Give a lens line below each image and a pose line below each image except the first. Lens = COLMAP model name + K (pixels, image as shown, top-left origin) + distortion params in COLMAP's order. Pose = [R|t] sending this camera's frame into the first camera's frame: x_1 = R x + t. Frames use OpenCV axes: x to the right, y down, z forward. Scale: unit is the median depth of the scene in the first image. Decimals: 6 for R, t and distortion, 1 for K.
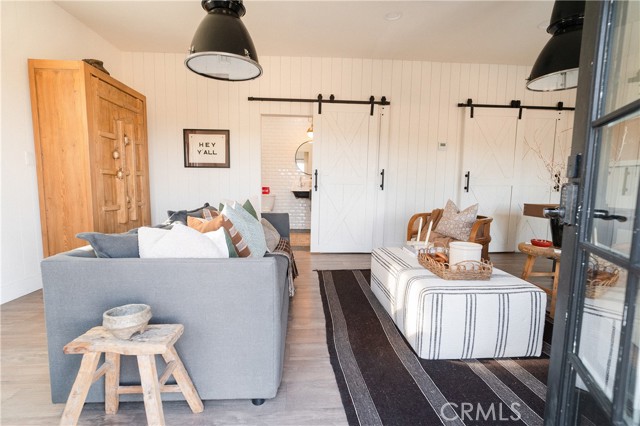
lens RADIAL K [[309.1, 0, 303.4], [0, 309.1, 207.7], [0, 0, 1]] dist [-0.024419, 0.006571]
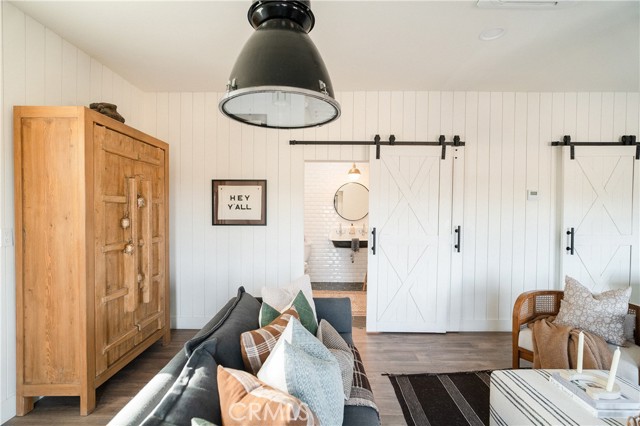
lens RADIAL K [[309.1, 0, 303.4], [0, 309.1, 207.7], [0, 0, 1]] dist [-0.024419, 0.006571]
pose [[0.997164, -0.008399, -0.074787, -0.108482], [0.000911, 0.995027, -0.099604, -0.128927], [0.075252, 0.099254, 0.992213, 0.261743]]
